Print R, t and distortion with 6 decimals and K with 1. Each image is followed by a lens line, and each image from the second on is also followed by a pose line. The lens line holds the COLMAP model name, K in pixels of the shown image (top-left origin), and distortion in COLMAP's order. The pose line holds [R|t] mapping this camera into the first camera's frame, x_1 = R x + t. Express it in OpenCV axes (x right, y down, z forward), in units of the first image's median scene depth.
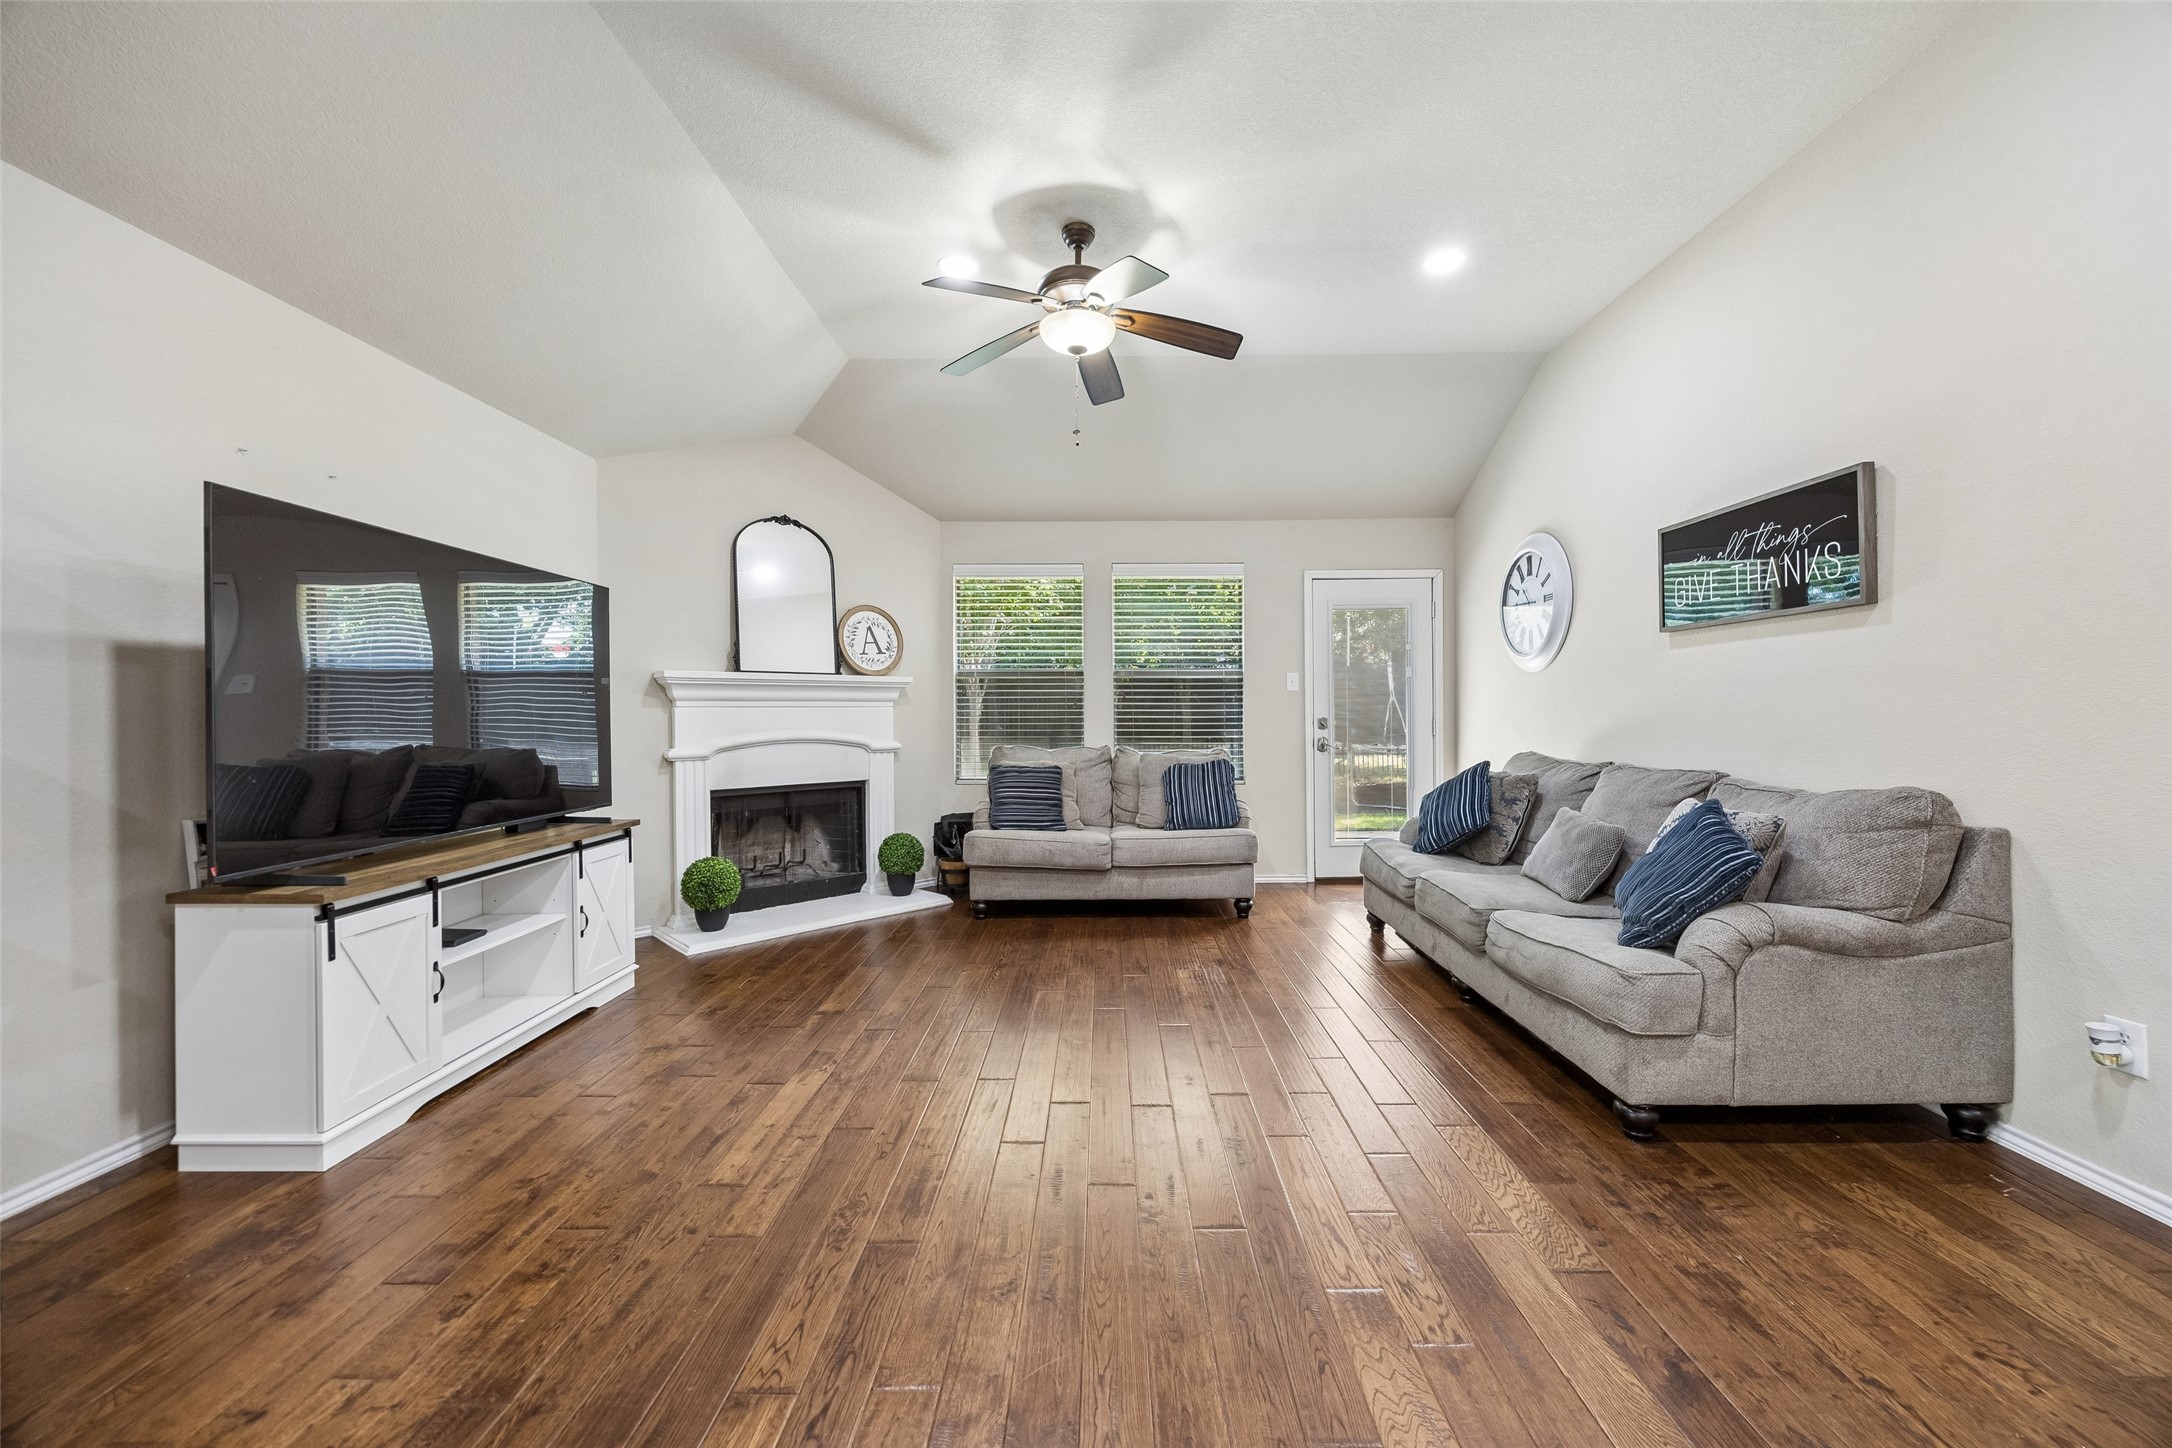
lens RADIAL K [[838.6, 0, 1101.8], [0, 838.6, 722.1], [0, 0, 1]] dist [-0.001386, 0.000558]
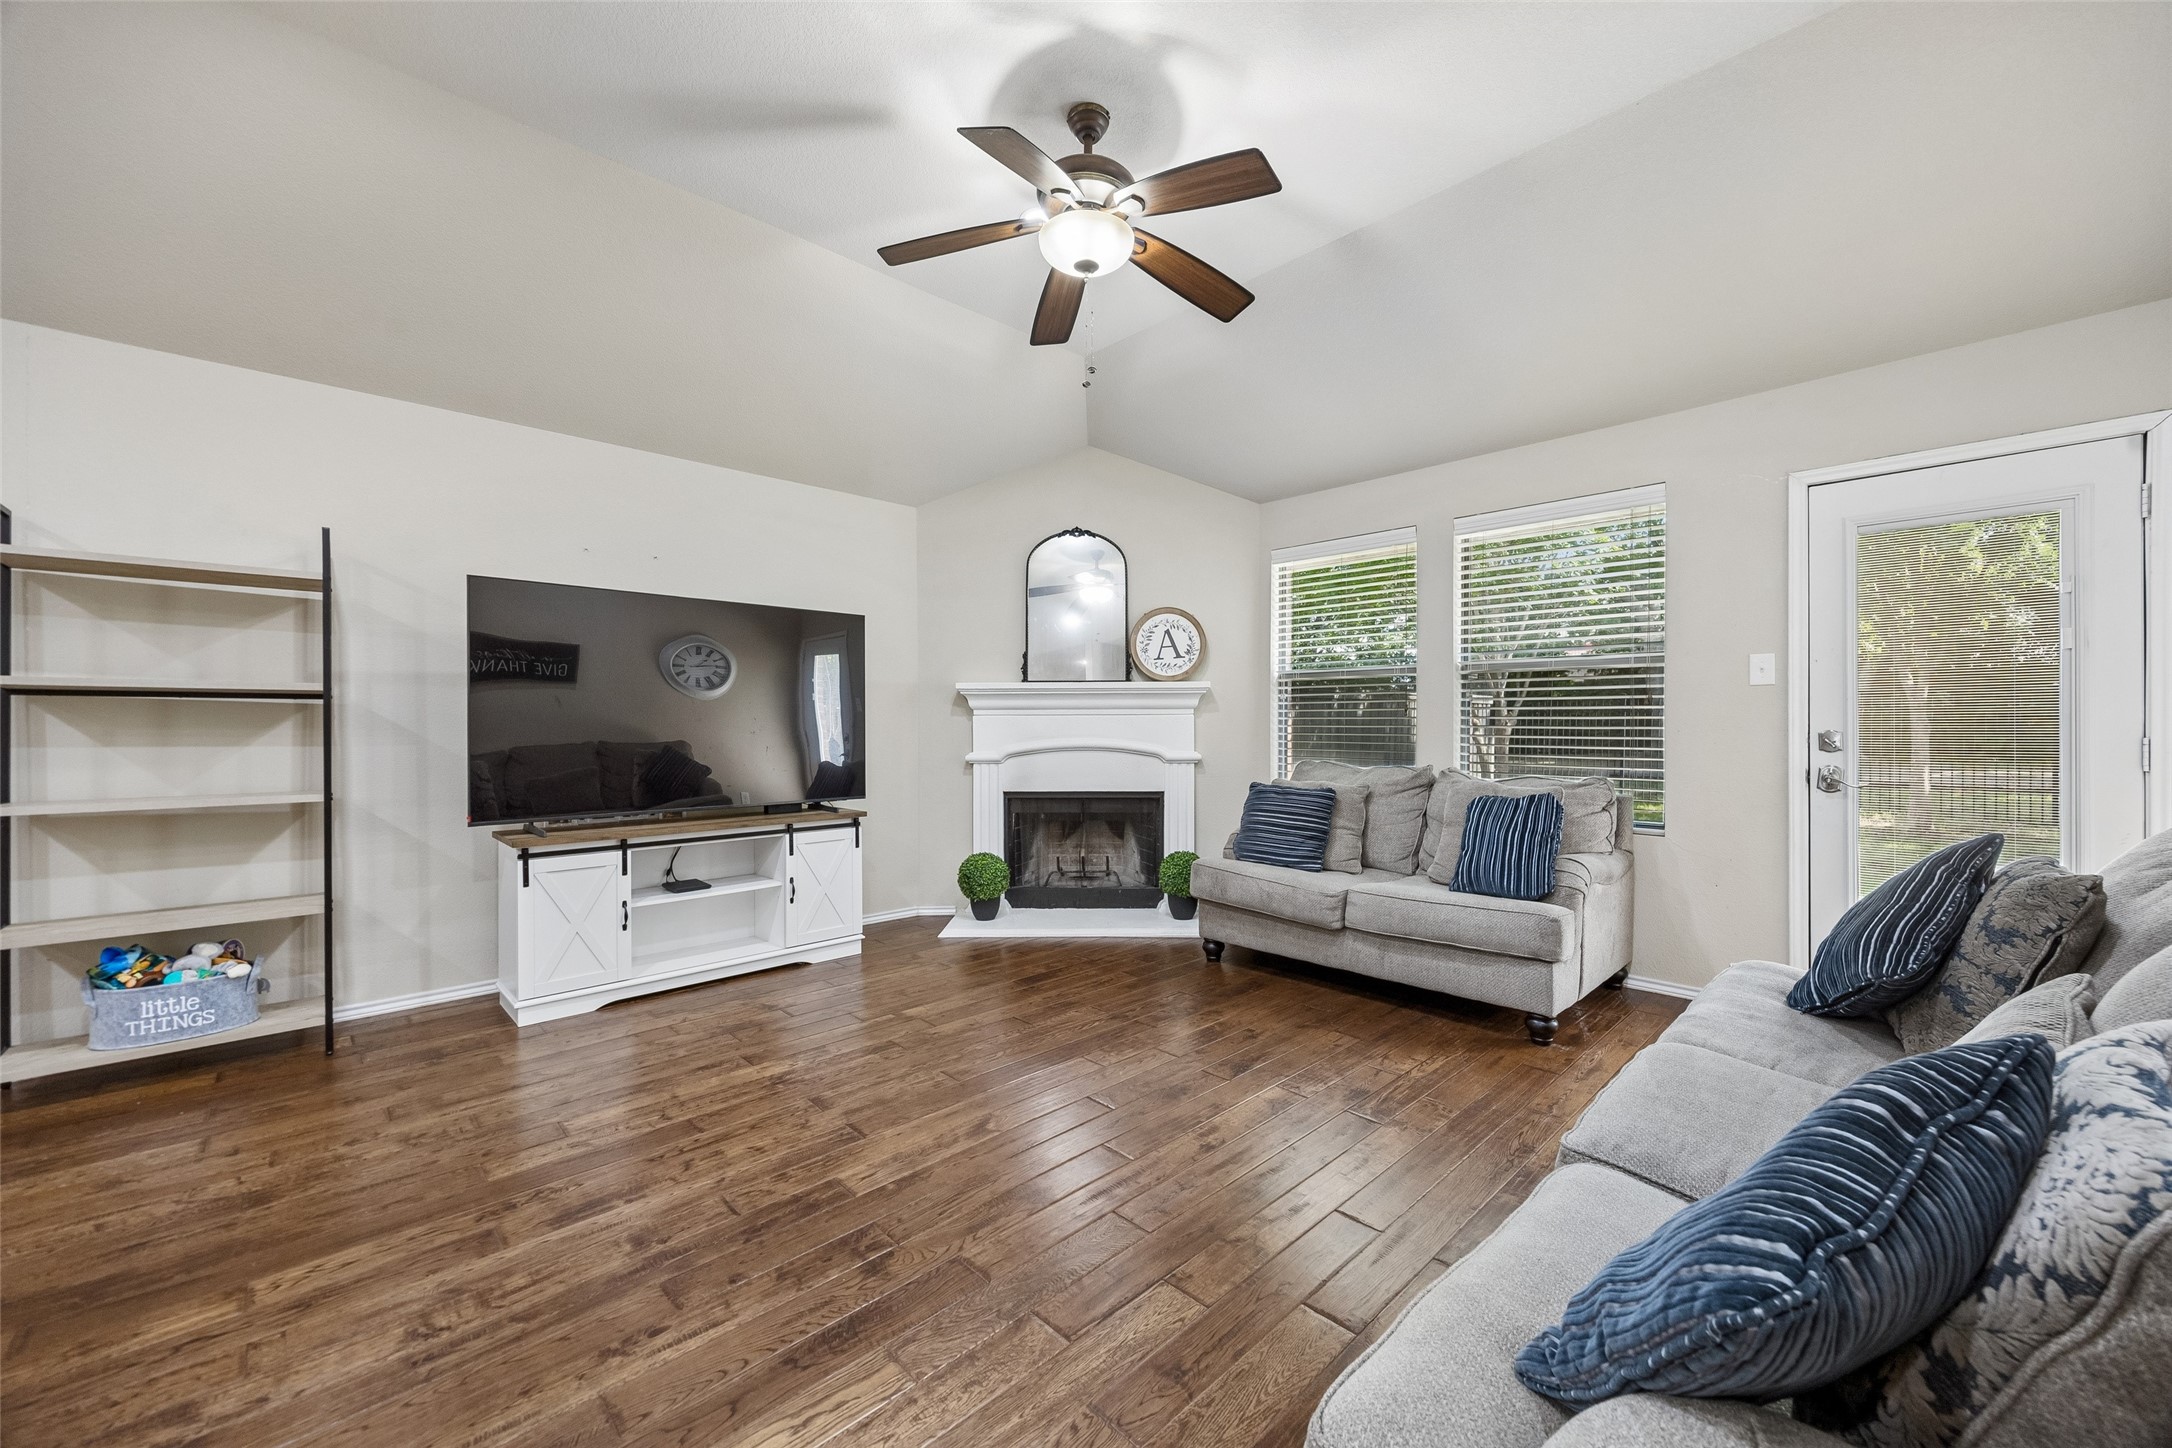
lens RADIAL K [[838.6, 0, 1100.3], [0, 838.6, 730.8], [0, 0, 1]] dist [-0.001386, 0.000558]
pose [[0.697333, 0.010812, -0.716666, 0.387028], [-0.009907, 0.999936, 0.005446, -0.004576], [0.716679, 0.003302, 0.697395, 0.315600]]
